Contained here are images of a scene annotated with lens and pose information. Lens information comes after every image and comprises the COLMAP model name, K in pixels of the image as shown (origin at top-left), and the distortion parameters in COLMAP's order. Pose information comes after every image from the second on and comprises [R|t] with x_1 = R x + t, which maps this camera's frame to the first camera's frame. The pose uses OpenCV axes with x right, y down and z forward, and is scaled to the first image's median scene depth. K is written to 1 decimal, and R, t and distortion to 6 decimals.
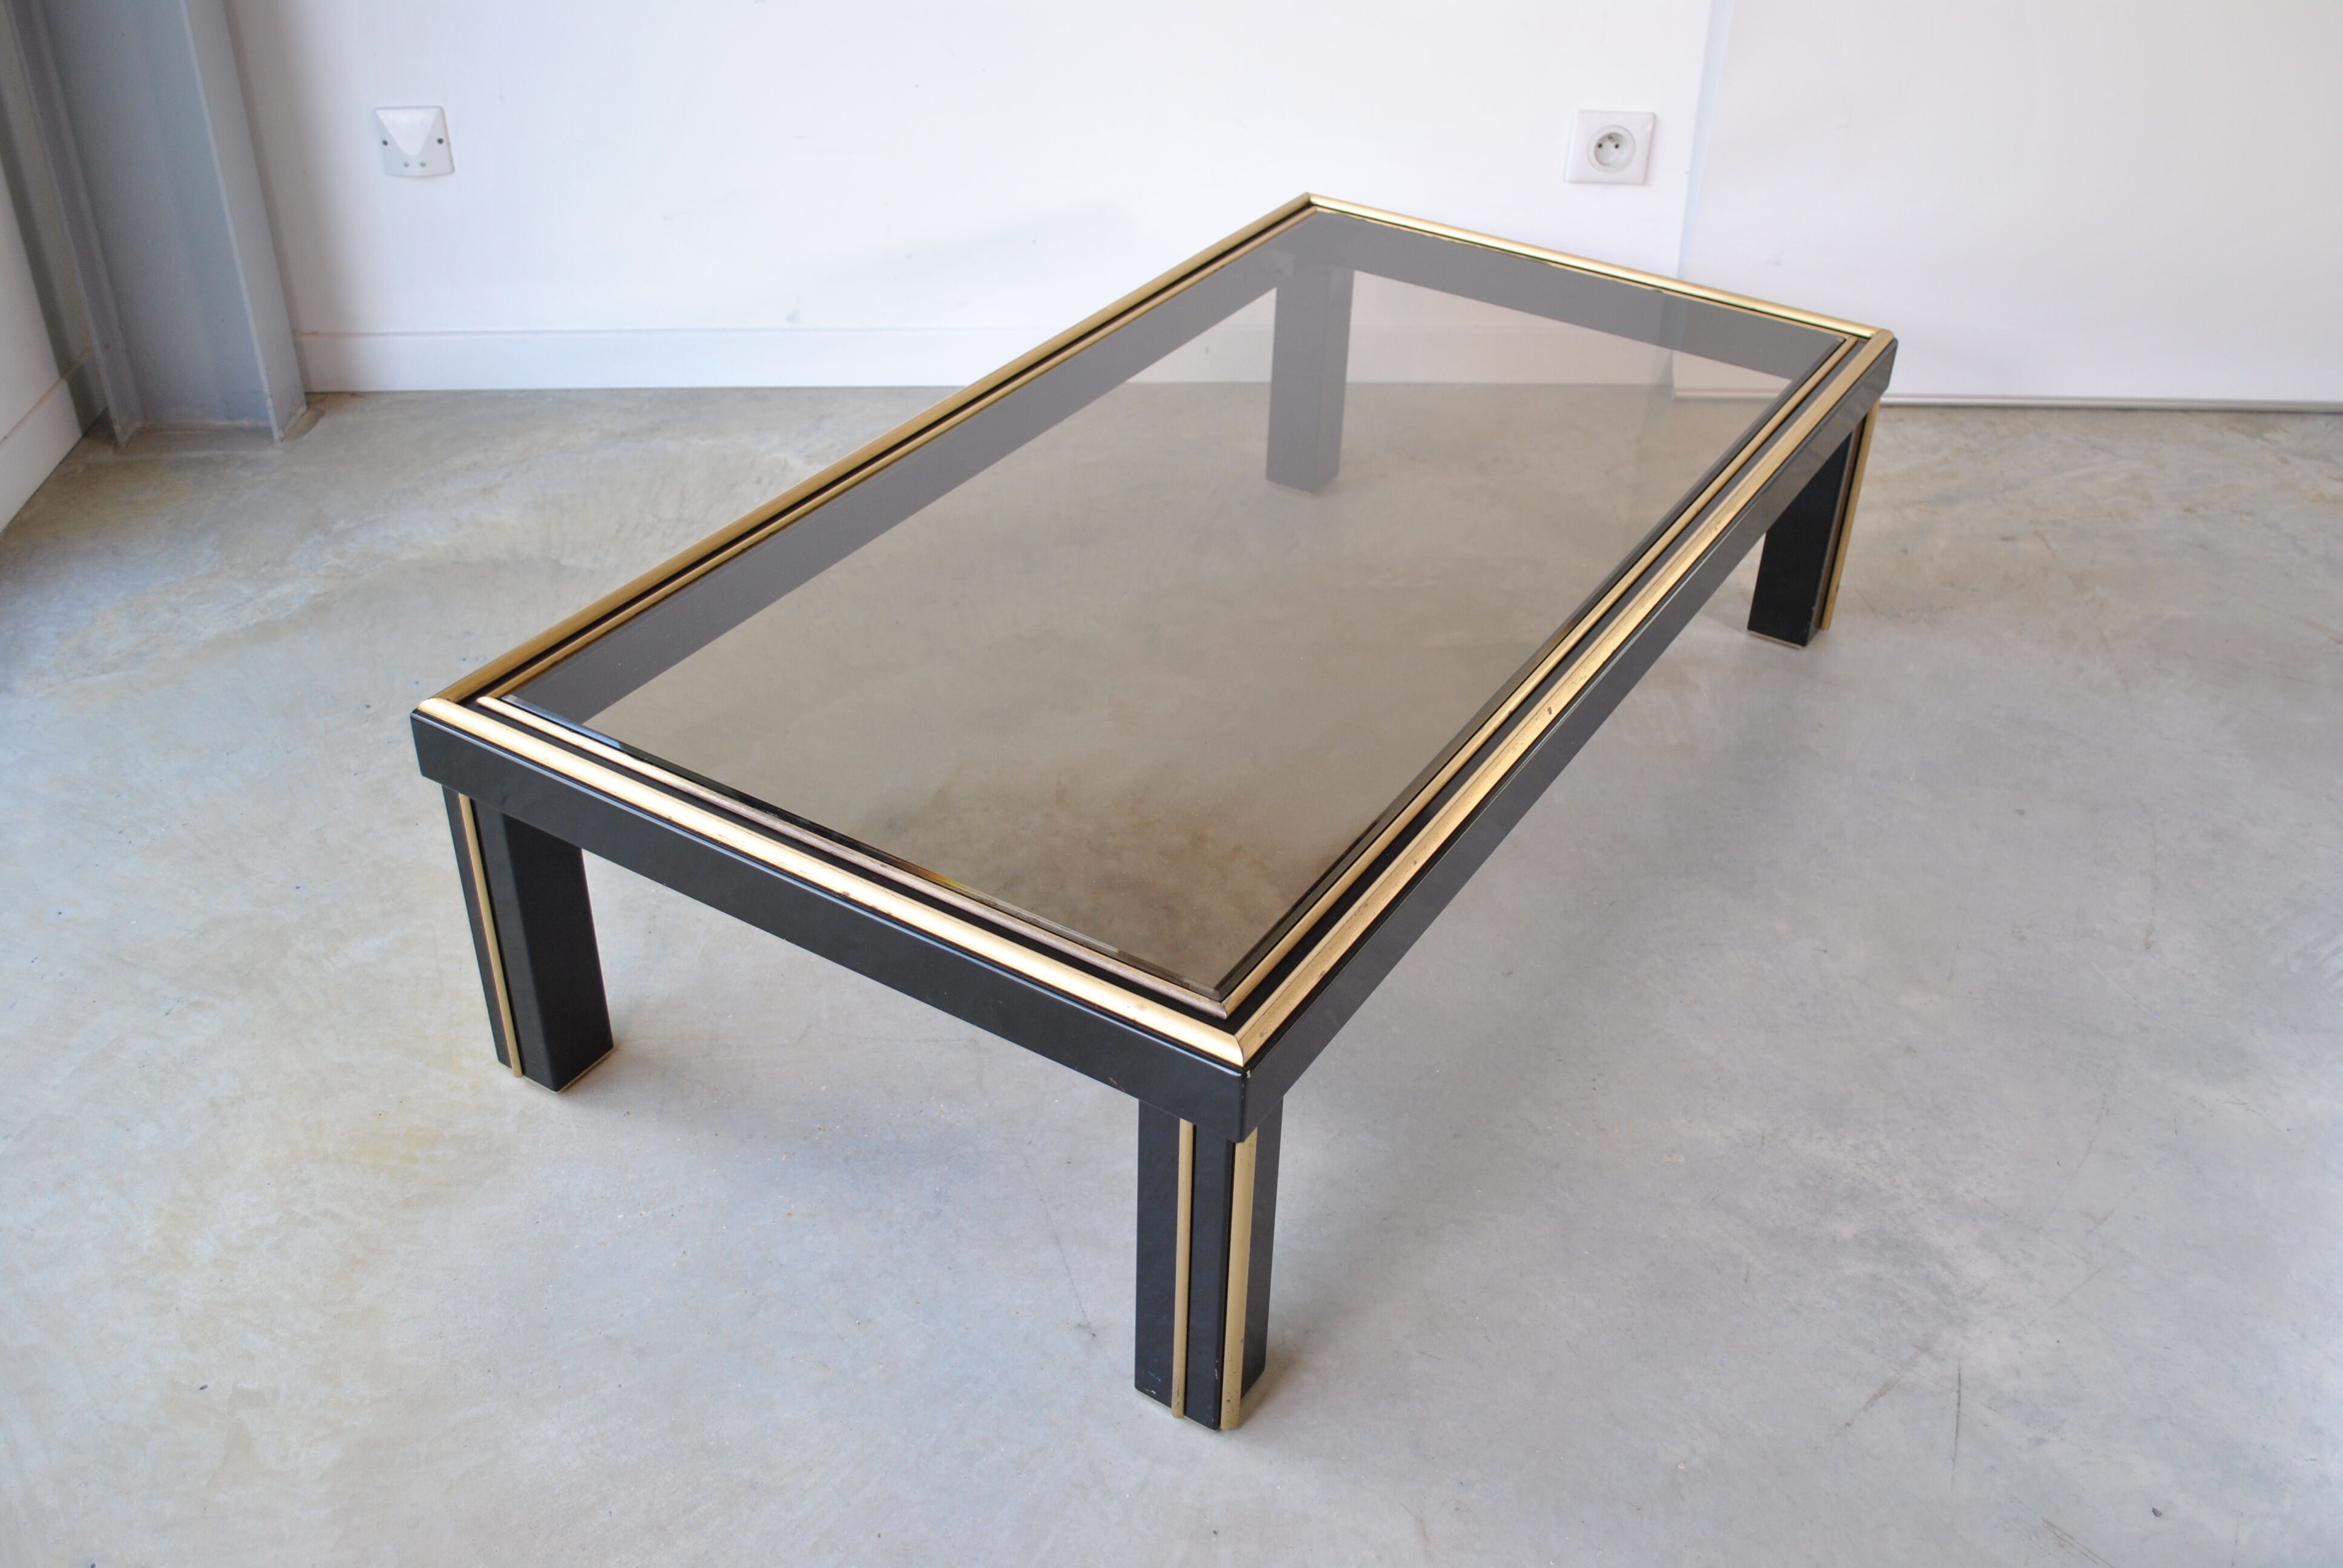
lens RADIAL K [[2170.9, 0, 1171.5], [0, 2170.9, 784.0], [0, 0, 1]] dist [-0.073594, 0.013164]
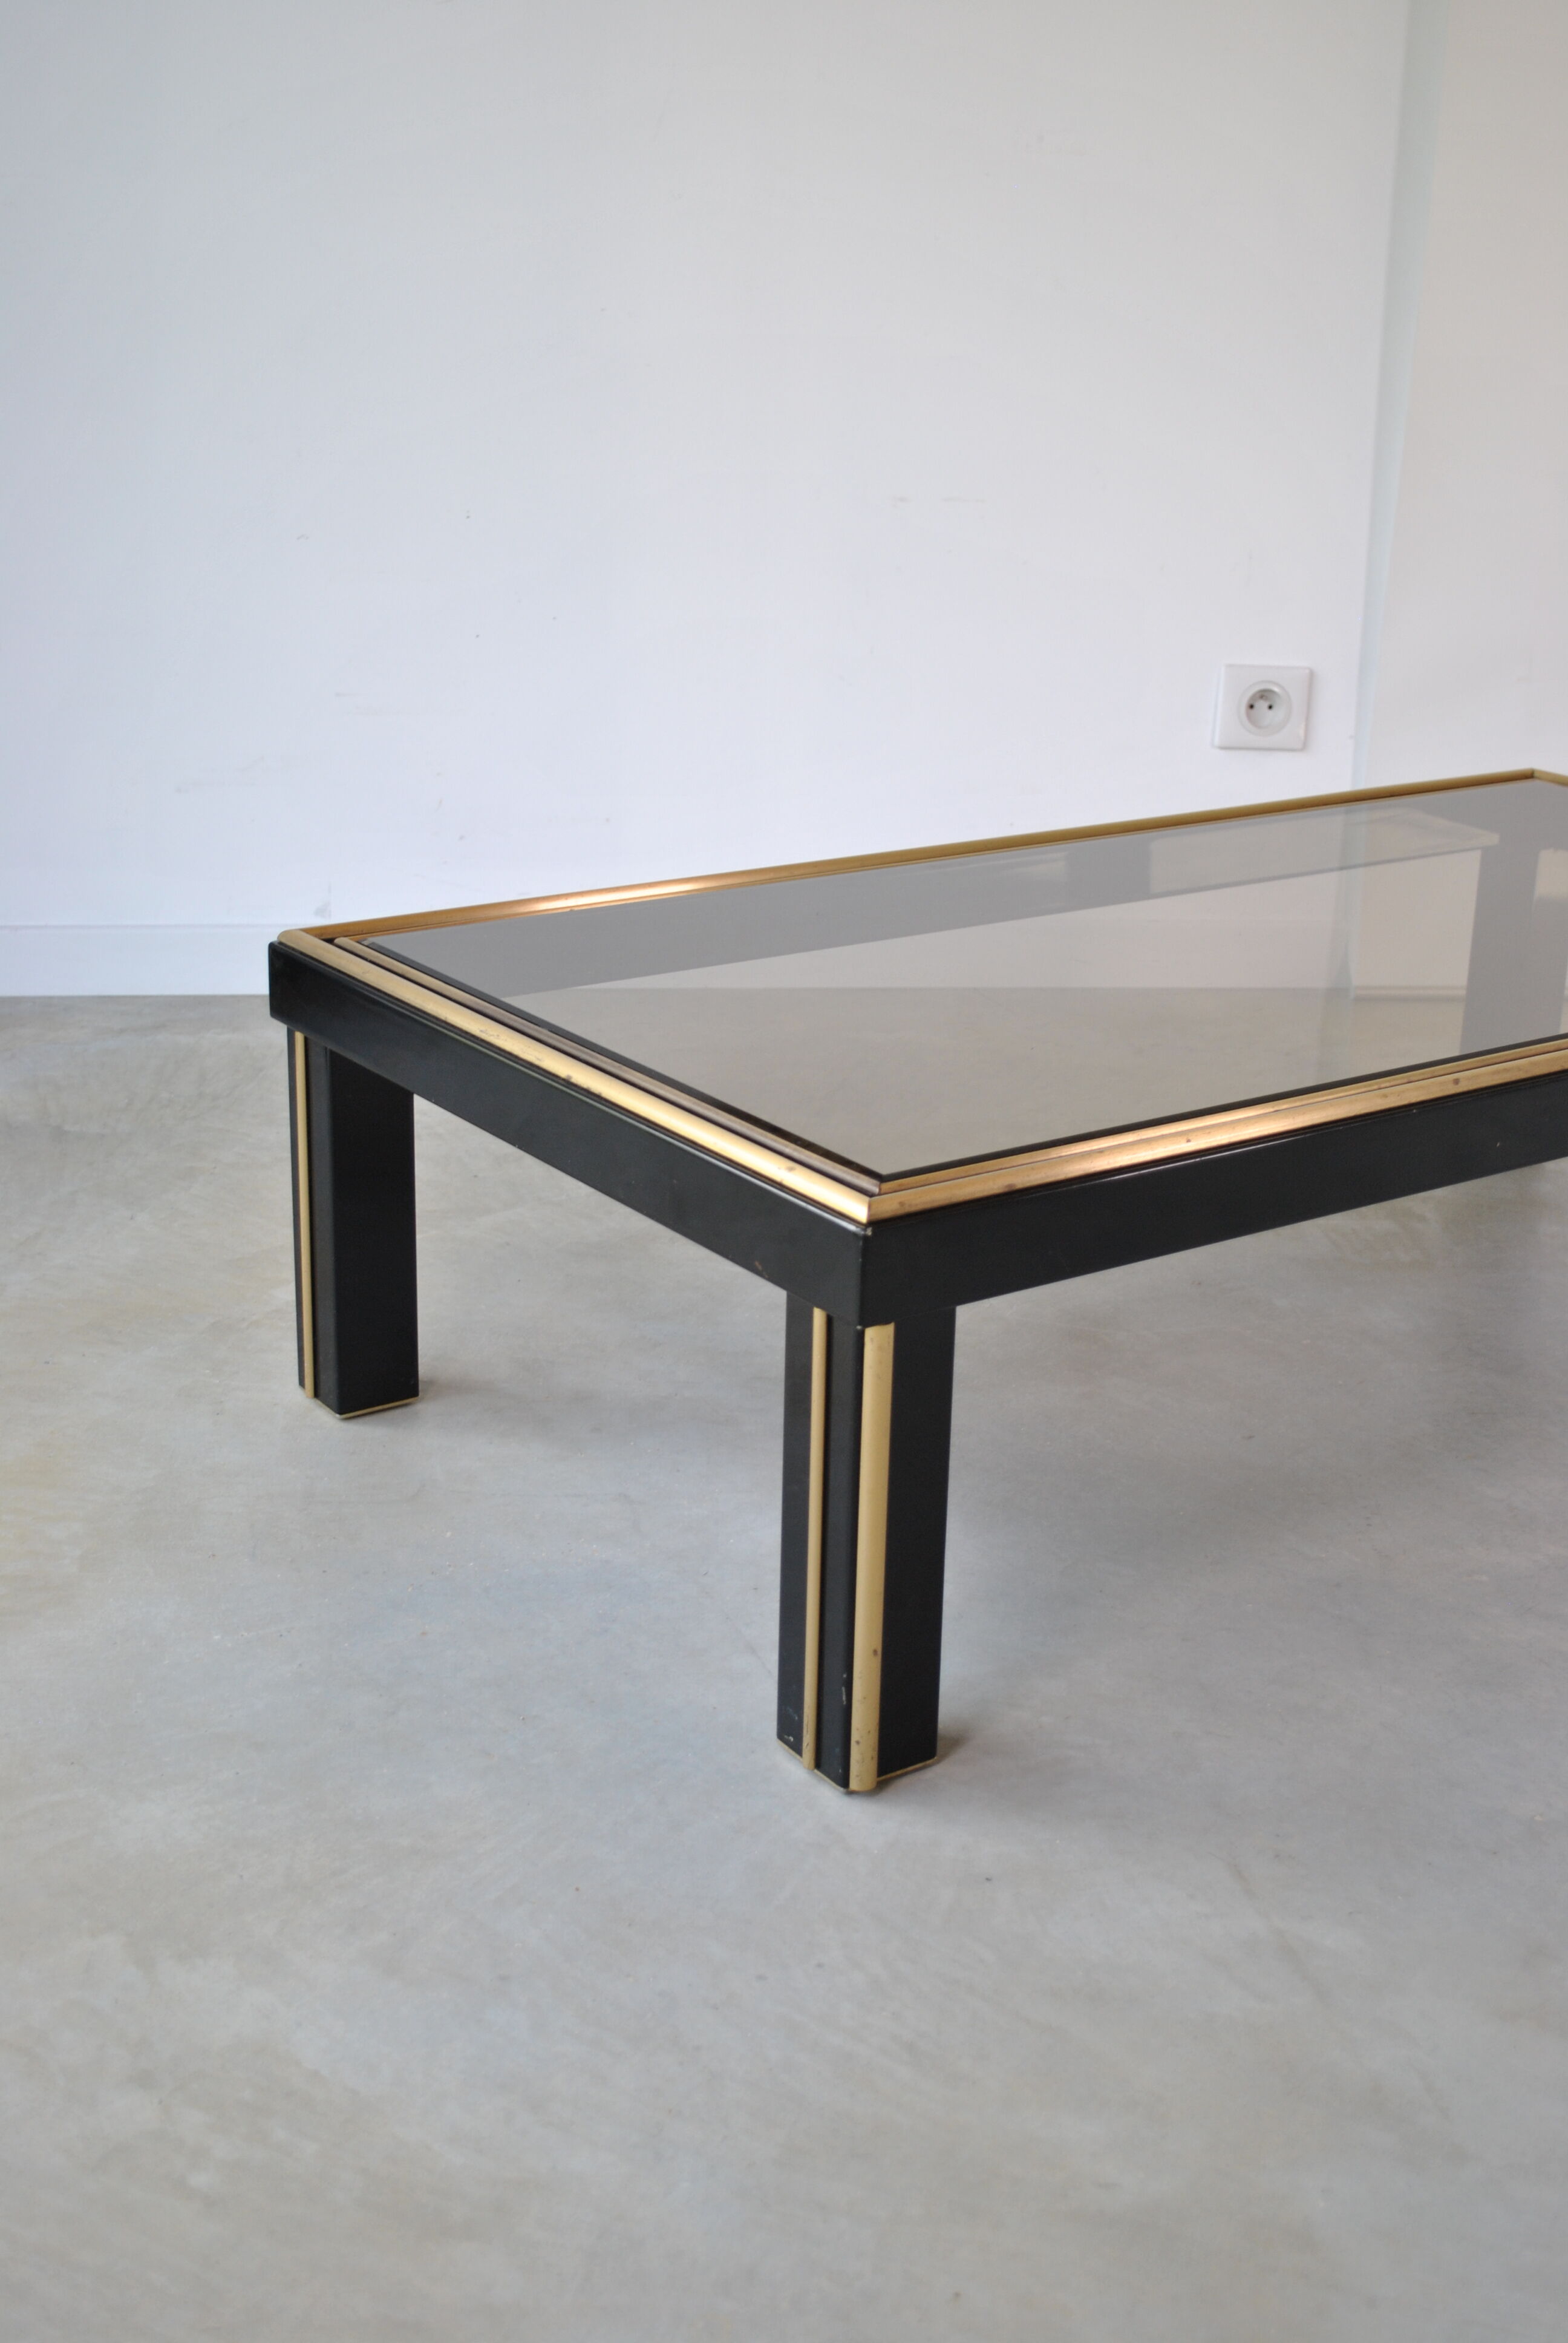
lens RADIAL K [[2831.5, 0, 749.6], [0, 2831.5, 1169.0], [0, 0, 1]] dist [-0.046531, -0.010518]
pose [[0.999010, -0.013582, 0.042355, -0.086876], [0.024571, 0.962272, -0.270977, 0.292259], [-0.037076, 0.271749, 0.961654, -0.078102]]
